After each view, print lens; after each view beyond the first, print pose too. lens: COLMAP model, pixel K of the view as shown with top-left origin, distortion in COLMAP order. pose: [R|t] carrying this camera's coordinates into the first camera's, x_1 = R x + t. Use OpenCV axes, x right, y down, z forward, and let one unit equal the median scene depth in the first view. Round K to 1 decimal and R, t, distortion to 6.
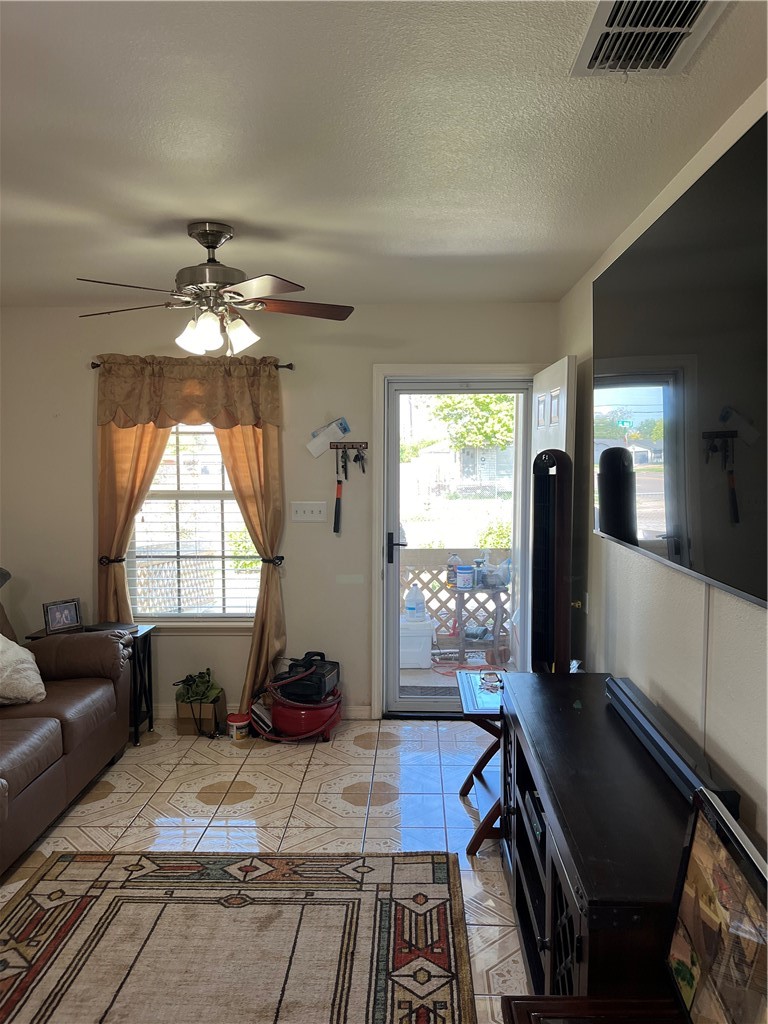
lens RADIAL K [[768.6, 0, 390.8], [0, 768.6, 511.6], [0, 0, 1]] dist [0.051056, -0.079582]
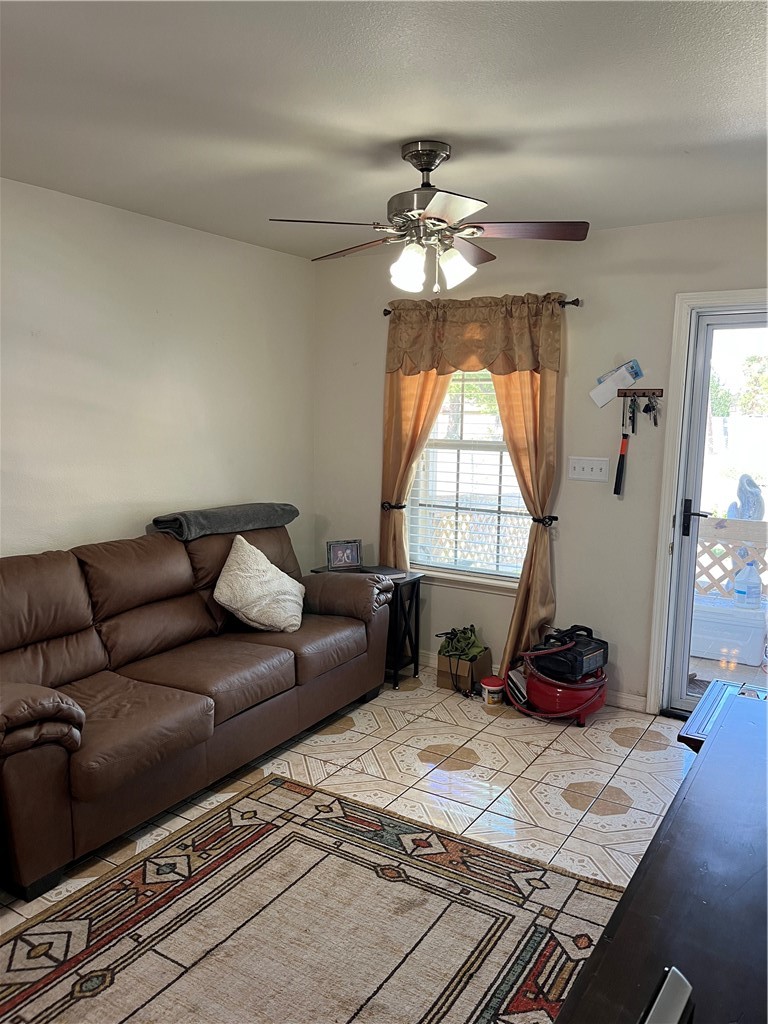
lens RADIAL K [[768.6, 0, 390.8], [0, 768.6, 511.6], [0, 0, 1]] dist [0.051056, -0.079582]
pose [[0.863209, 0.081225, -0.498270, 0.150920], [-0.049574, 0.995840, 0.076453, -0.007682], [0.502408, -0.041294, 0.863644, 0.125978]]
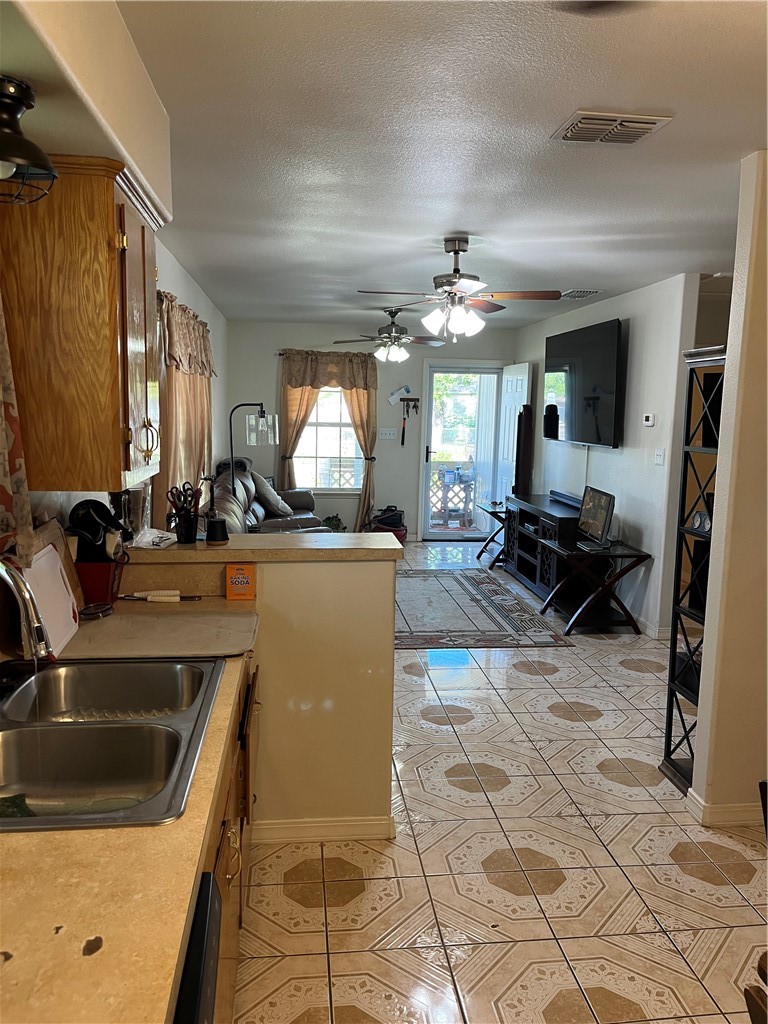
lens RADIAL K [[772.2, 0, 387.2], [0, 772.2, 509.4], [0, 0, 1]] dist [0.066646, -0.094187]
pose [[0.988546, 0.000848, 0.150915, -0.424365], [-0.010310, 0.998027, 0.061932, 0.072710], [-0.150565, -0.062778, 0.986605, -0.975994]]
